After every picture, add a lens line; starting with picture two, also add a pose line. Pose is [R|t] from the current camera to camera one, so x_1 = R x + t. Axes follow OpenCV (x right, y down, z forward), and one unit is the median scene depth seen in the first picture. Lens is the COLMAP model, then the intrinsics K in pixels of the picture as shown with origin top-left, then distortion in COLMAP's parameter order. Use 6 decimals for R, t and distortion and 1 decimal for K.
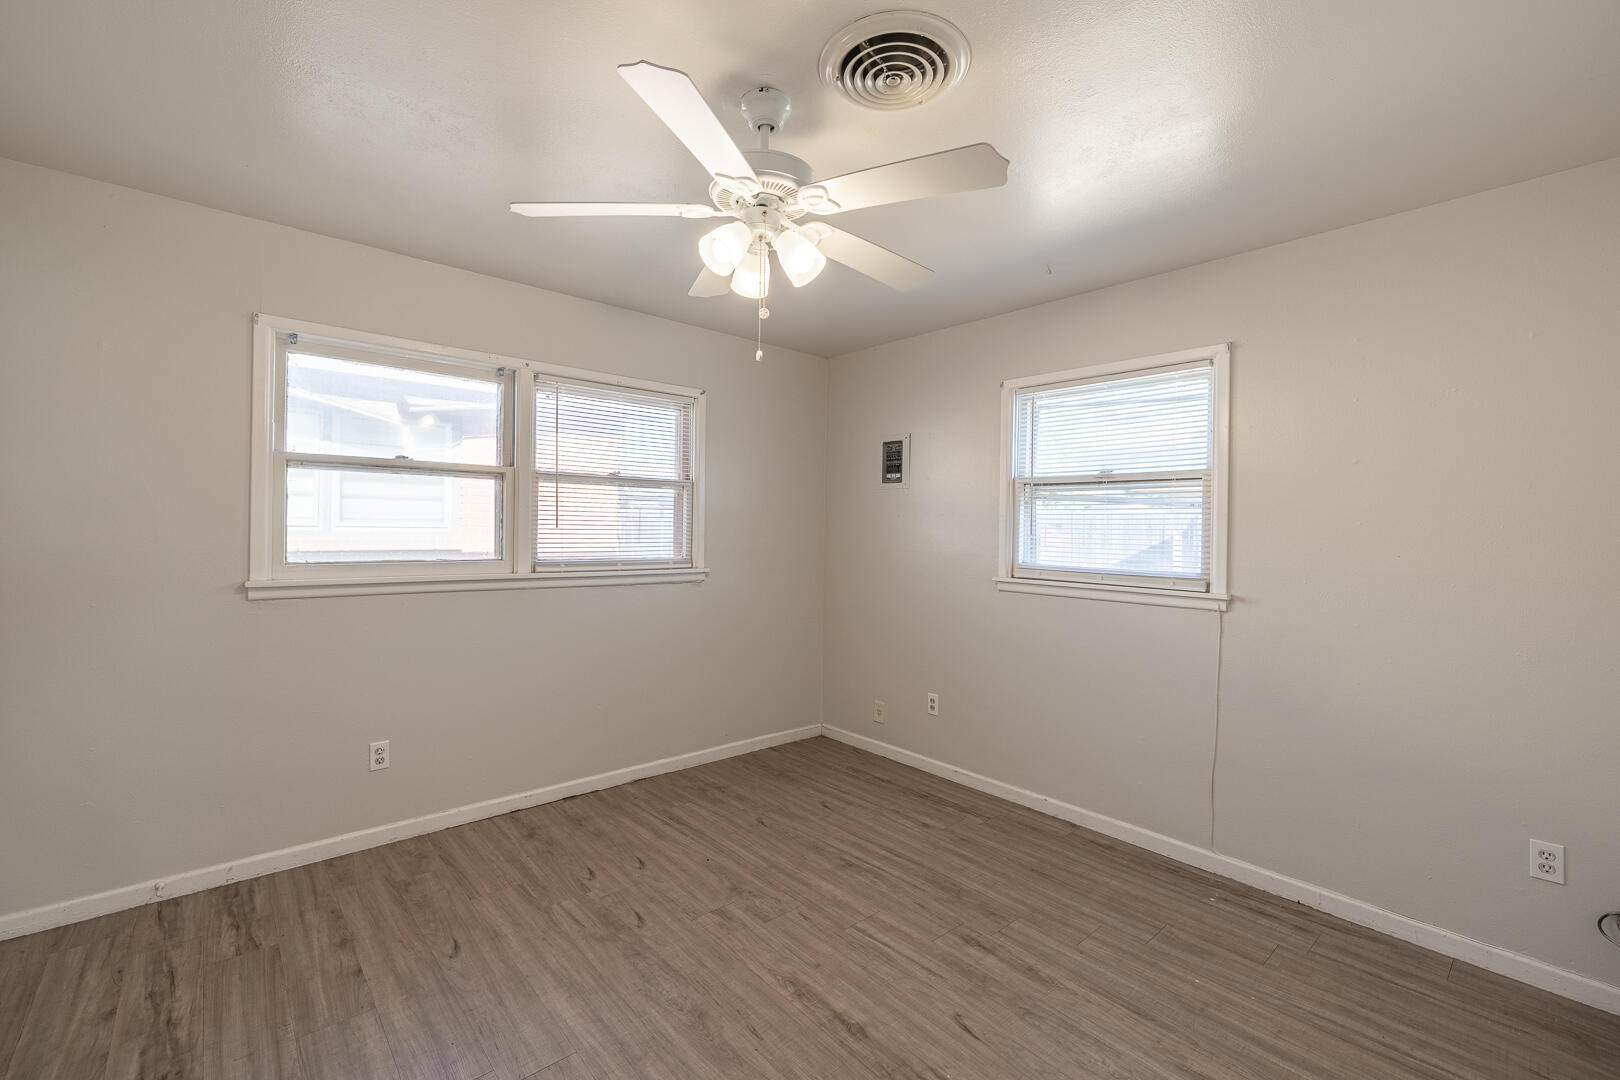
lens RADIAL K [[682.9, 0, 802.1], [0, 682.9, 533.1], [0, 0, 1]] dist [0.000284, 0.000034]
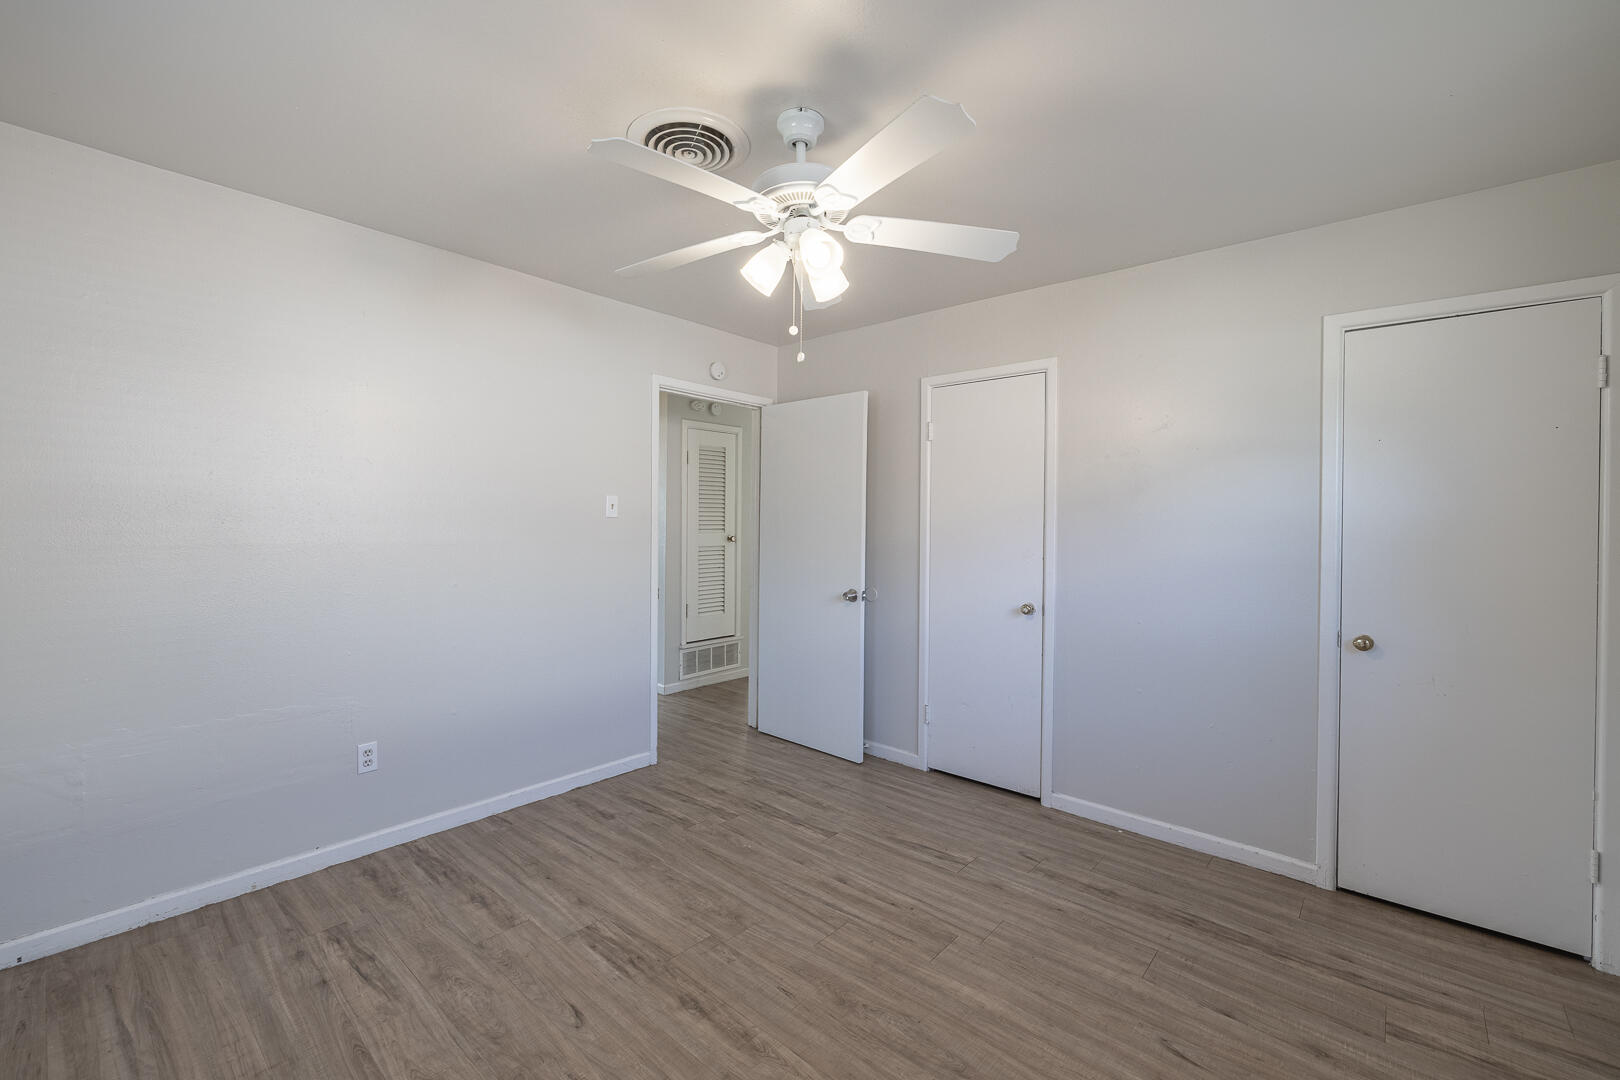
lens RADIAL K [[682.9, 0, 802.1], [0, 682.9, 533.1], [0, 0, 1]] dist [0.000284, 0.000034]
pose [[-0.991488, -0.028160, -0.127115, 0.059078], [-0.032248, 0.999023, 0.030216, -0.017214], [0.126140, 0.034058, -0.991428, 1.949962]]
